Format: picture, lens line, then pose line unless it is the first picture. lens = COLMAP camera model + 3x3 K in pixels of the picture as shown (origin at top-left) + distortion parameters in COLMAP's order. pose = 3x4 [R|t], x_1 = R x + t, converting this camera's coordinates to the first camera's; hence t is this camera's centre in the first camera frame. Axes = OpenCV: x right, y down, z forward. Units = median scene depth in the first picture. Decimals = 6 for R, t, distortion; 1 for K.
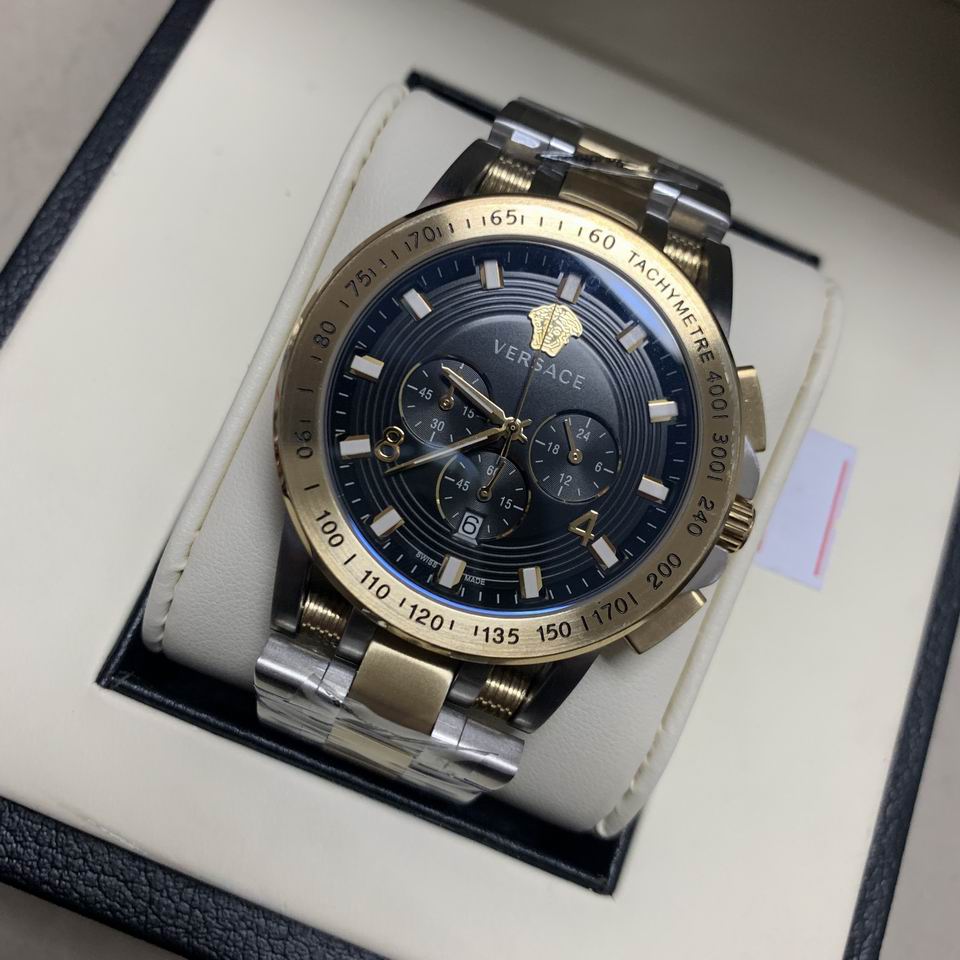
lens RADIAL K [[1022.8, 0, 480.4], [0, 1022.8, 474.1], [0, 0, 1]] dist [-0.020406, 0.008938]
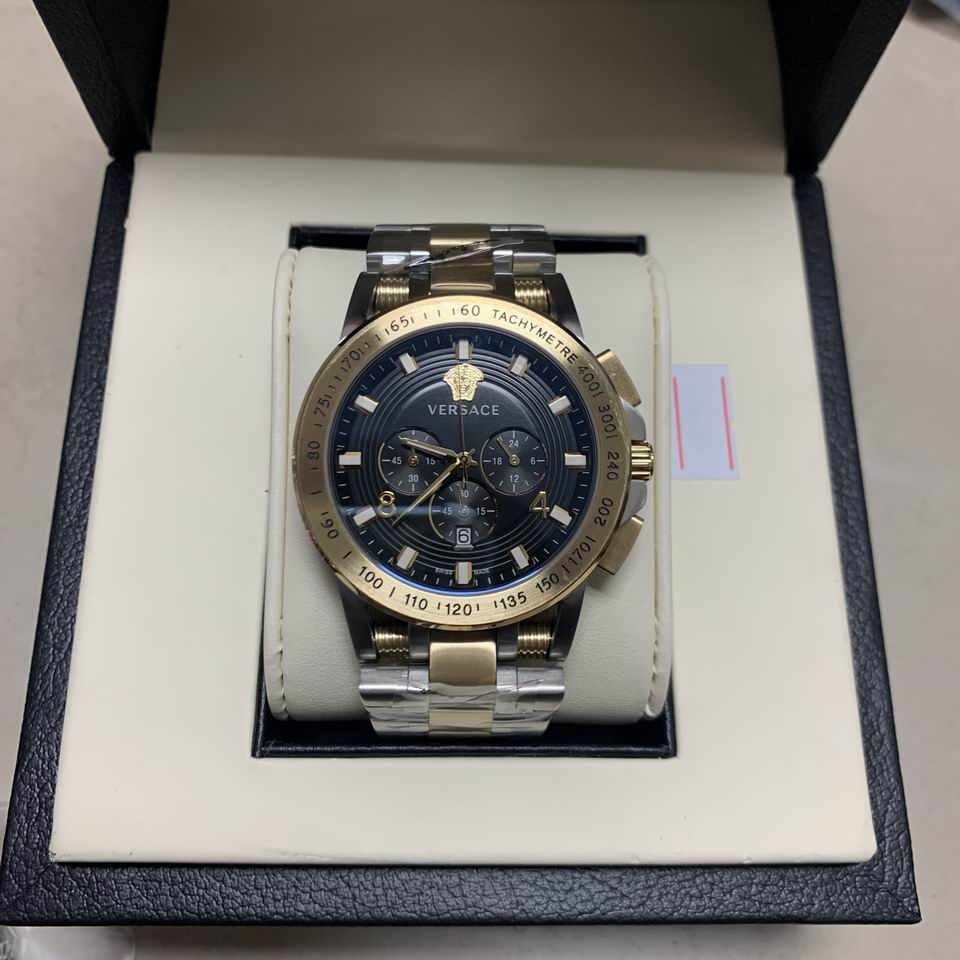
lens RADIAL K [[1026.6, 0, 483.8], [0, 1026.6, 467.2], [0, 0, 1]] dist [-0.024981, 0.017255]
pose [[0.921463, -0.388417, 0.006141, 0.041503], [0.388440, 0.921103, -0.026157, 0.010927], [0.004503, 0.026488, 0.999639, -0.372078]]
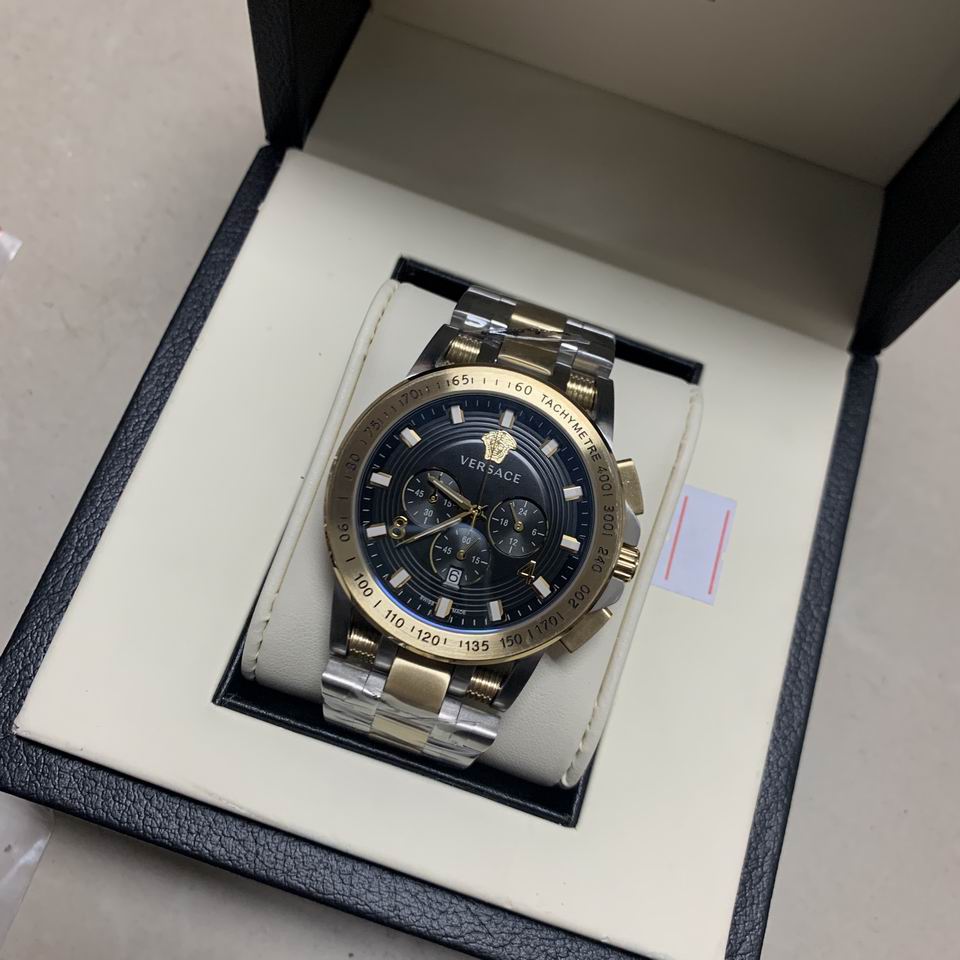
lens RADIAL K [[1012.0, 0, 489.5], [0, 1012.0, 471.8], [0, 0, 1]] dist [-0.011528, -0.003083]
pose [[0.997164, -0.073728, -0.015127, 0.075585], [0.072775, 0.995773, -0.056030, -0.017015], [0.019194, 0.054770, 0.998314, -0.514566]]
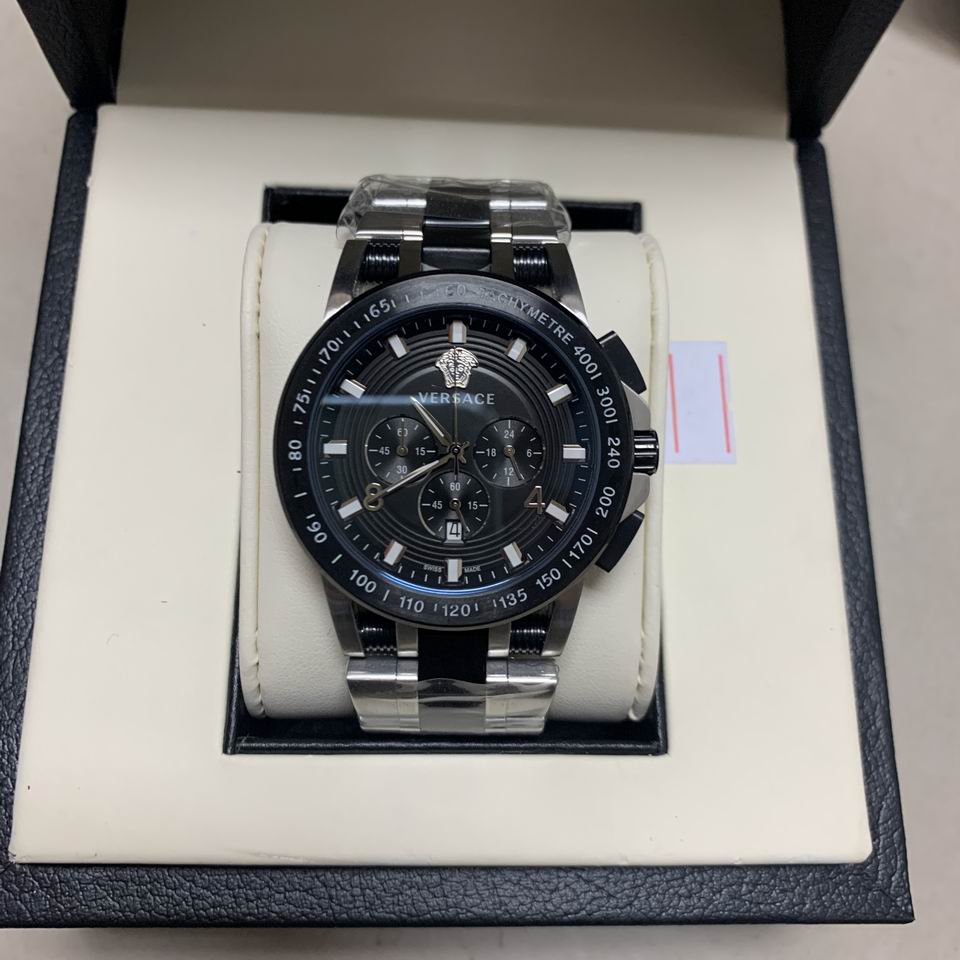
lens RADIAL K [[1026.6, 0, 483.8], [0, 1026.6, 467.2], [0, 0, 1]] dist [-0.024981, 0.017255]
pose [[0.925108, -0.379571, 0.010095, 0.045447], [0.379266, 0.924989, 0.023495, -0.033131], [-0.018255, -0.017907, 0.999673, -0.289822]]
